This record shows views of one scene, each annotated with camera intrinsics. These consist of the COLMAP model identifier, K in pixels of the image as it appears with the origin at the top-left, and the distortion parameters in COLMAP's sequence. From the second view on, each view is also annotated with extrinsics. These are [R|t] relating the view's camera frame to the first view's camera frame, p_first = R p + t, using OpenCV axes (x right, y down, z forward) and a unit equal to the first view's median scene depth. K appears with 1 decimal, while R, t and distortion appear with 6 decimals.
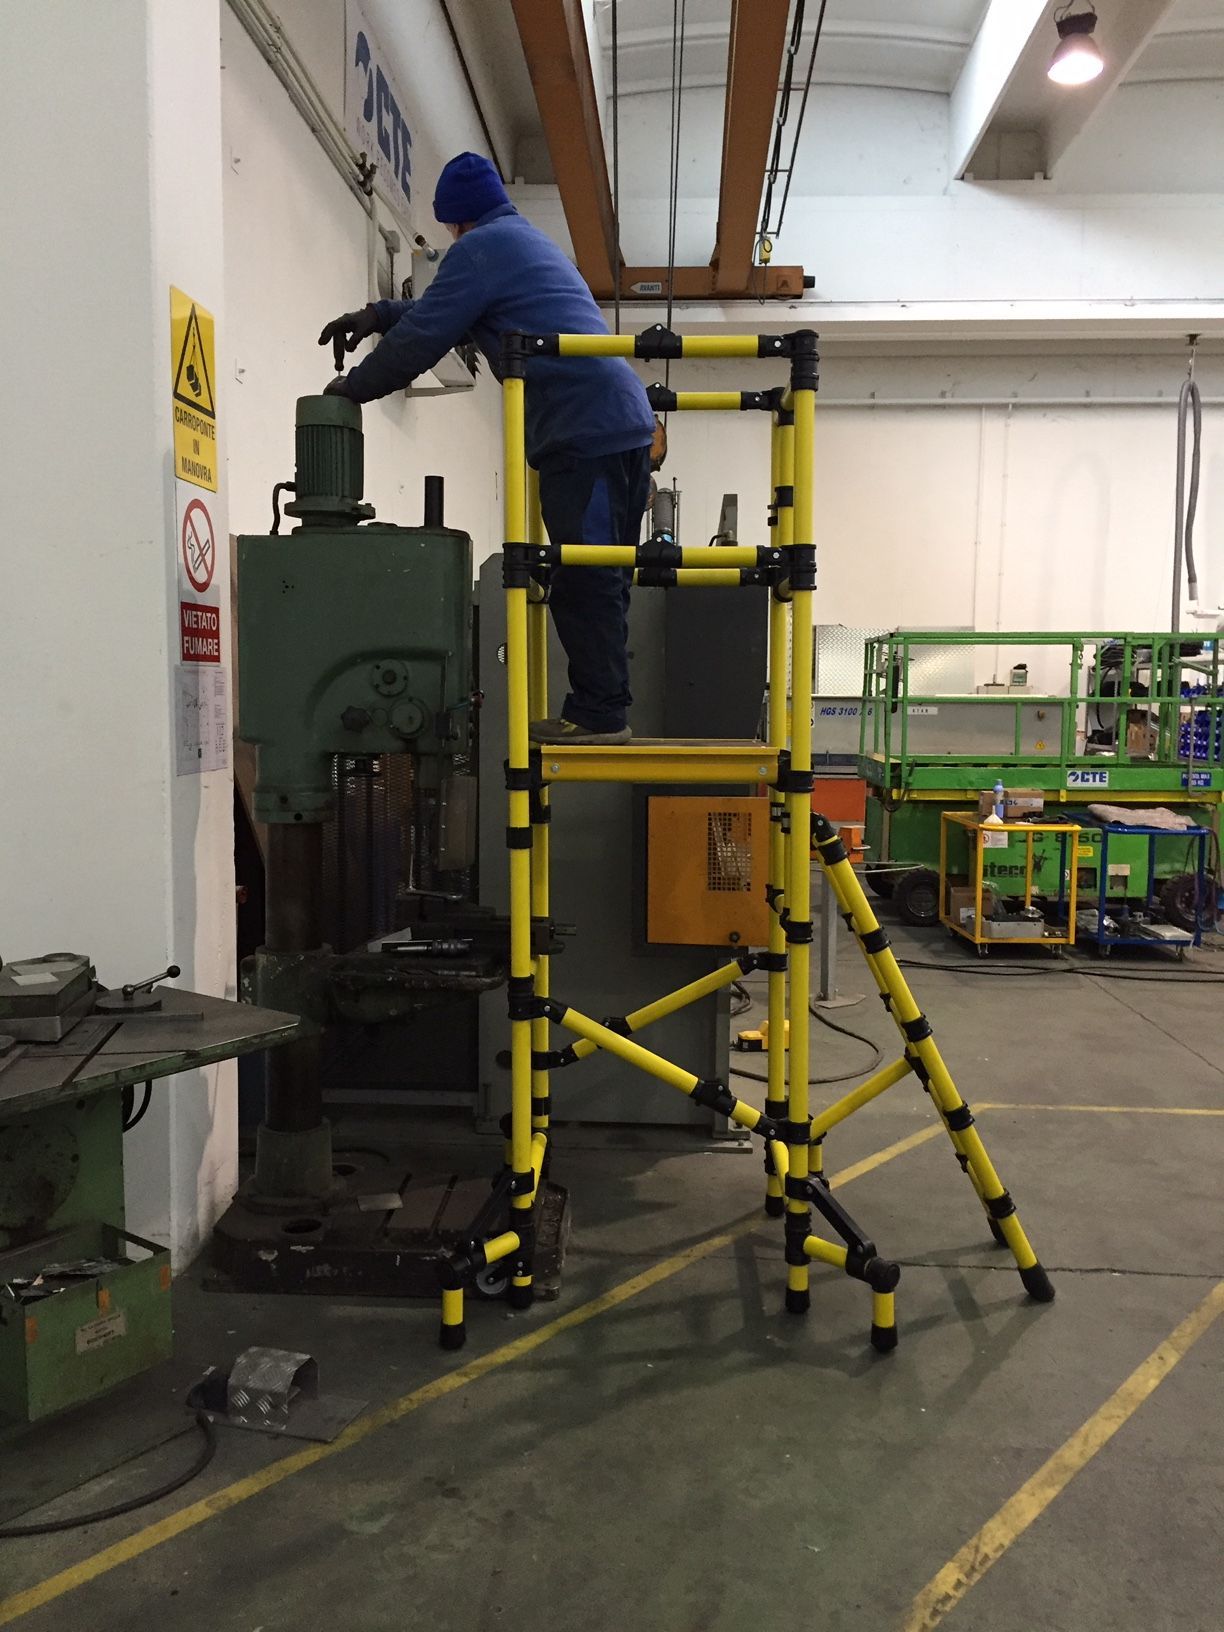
lens RADIAL K [[1372.8, 0, 611.1], [0, 1372.8, 823.4], [0, 0, 1]] dist [0.063182, -0.084817]
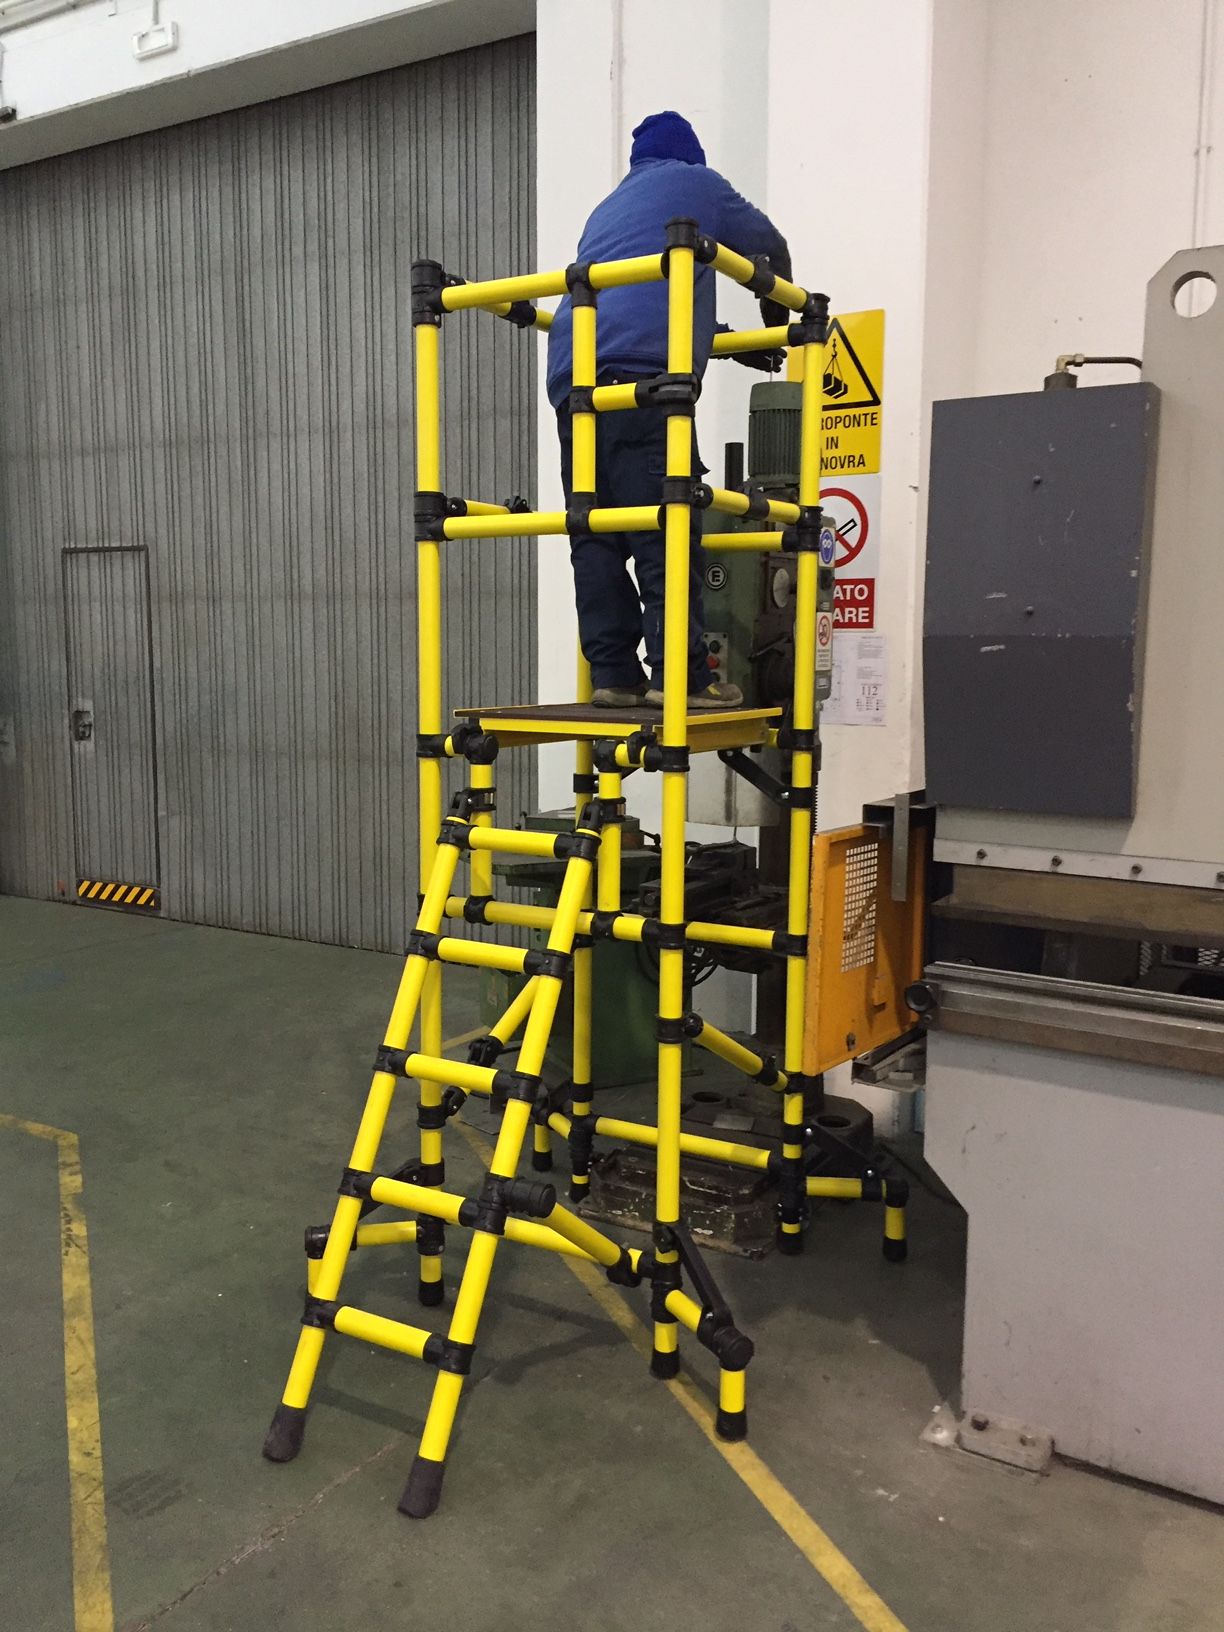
lens RADIAL K [[1372.8, 0, 613.1], [0, 1372.8, 823.7], [0, 0, 1]] dist [0.063182, -0.084817]
pose [[-0.465035, 0.102524, -0.879336, 0.969665], [-0.104441, 0.979982, 0.169492, -0.157955], [0.879110, 0.170659, -0.445018, 1.631326]]
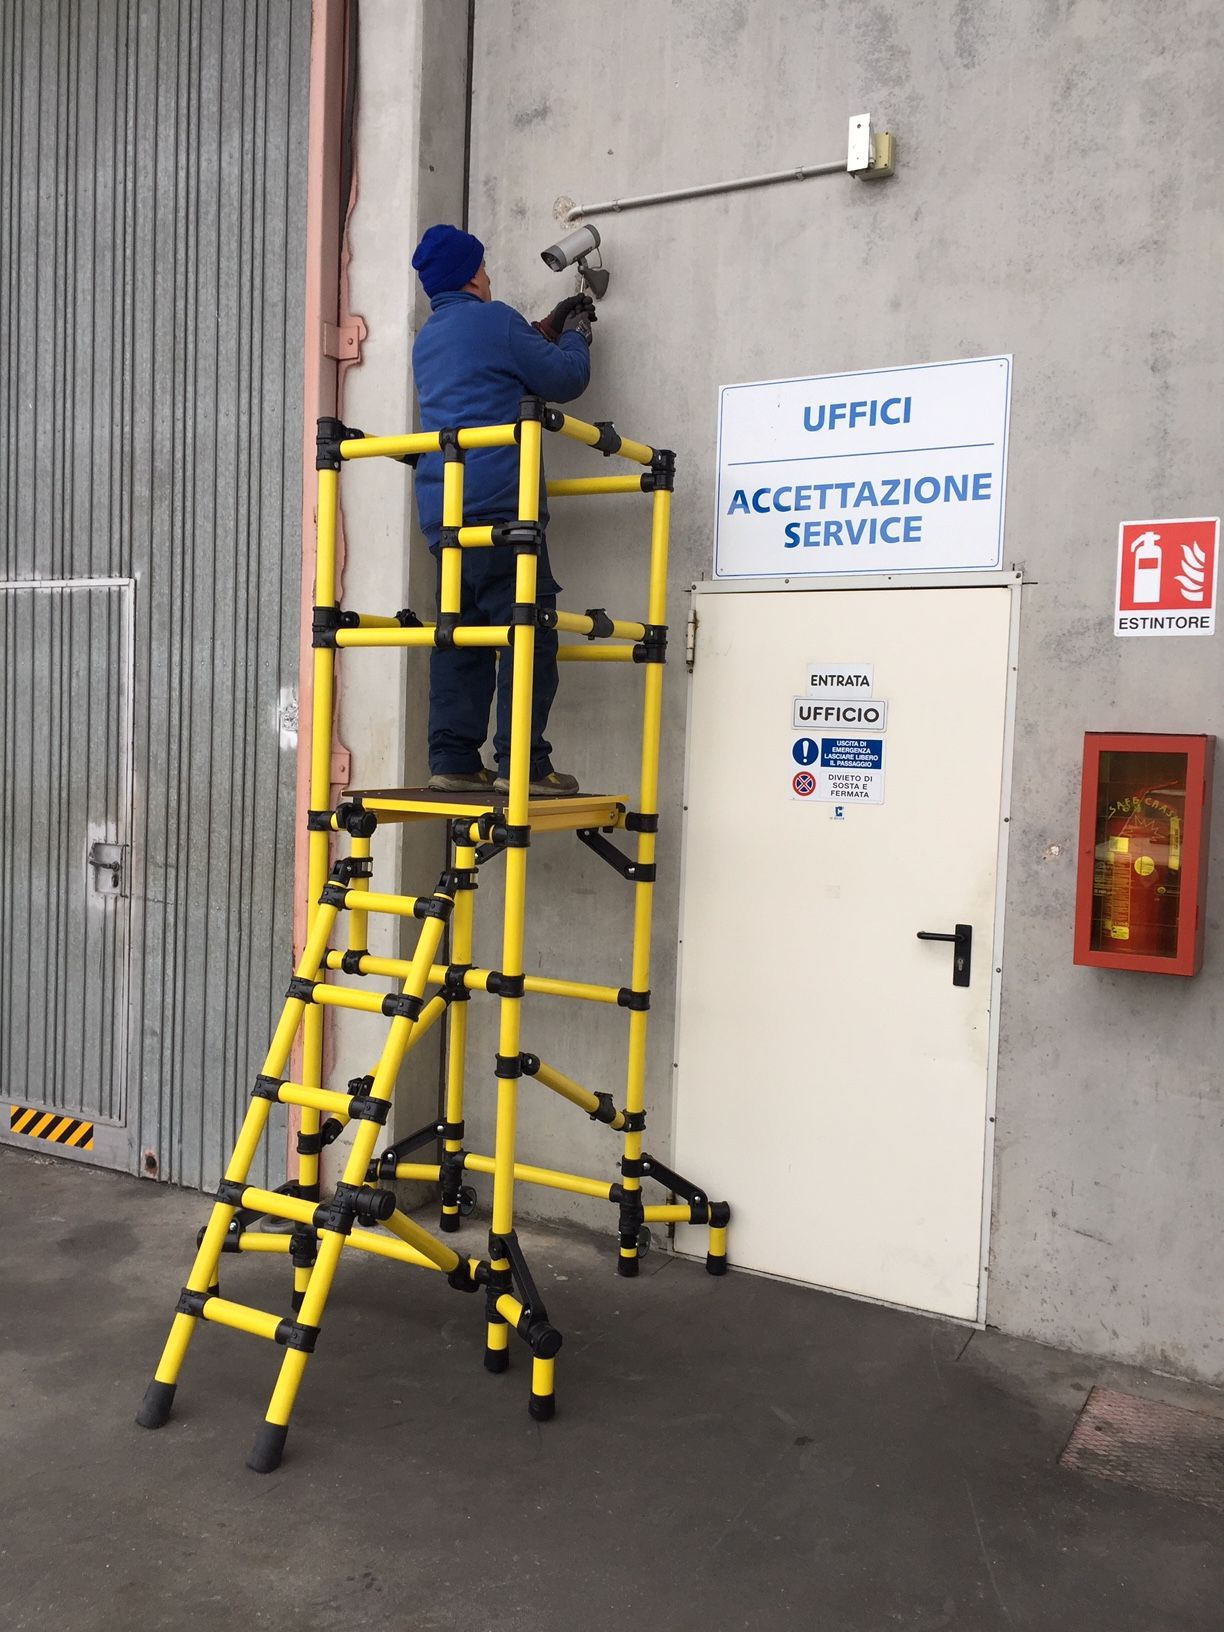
lens RADIAL K [[1372.8, 0, 608.3], [0, 1372.8, 812.3], [0, 0, 1]] dist [0.063182, -0.084817]
pose [[-0.451895, 0.031759, -0.891506, 1.080333], [-0.131507, 0.986076, 0.101788, -0.189156], [0.882325, 0.163237, -0.441426, 1.796087]]
